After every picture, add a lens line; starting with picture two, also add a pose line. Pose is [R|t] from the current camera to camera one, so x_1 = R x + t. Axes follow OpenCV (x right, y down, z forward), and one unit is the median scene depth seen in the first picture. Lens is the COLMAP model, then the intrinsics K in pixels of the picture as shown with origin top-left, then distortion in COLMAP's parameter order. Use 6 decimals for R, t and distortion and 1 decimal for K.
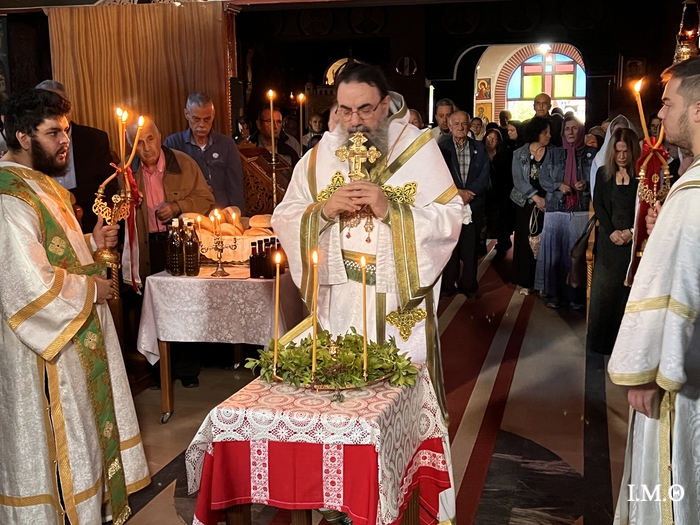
lens RADIAL K [[885.7, 0, 341.8], [0, 885.7, 251.7], [0, 0, 1]] dist [0.127253, -0.004056]
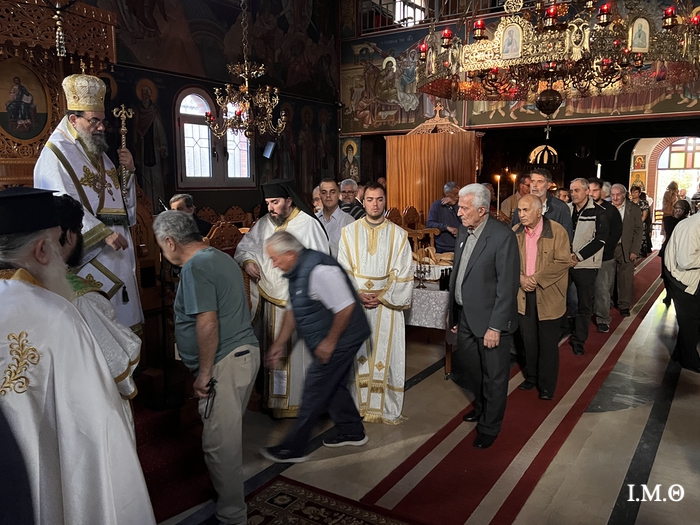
lens RADIAL K [[612.3, 0, 350.0], [0, 612.3, 262.5], [0, 0, 1]] dist [0.140940, -0.153834]
pose [[0.957345, 0.043931, -0.285587, 0.000458], [-0.044907, 0.998986, 0.003133, 0.005370], [0.285435, 0.009826, 0.958348, -0.173233]]
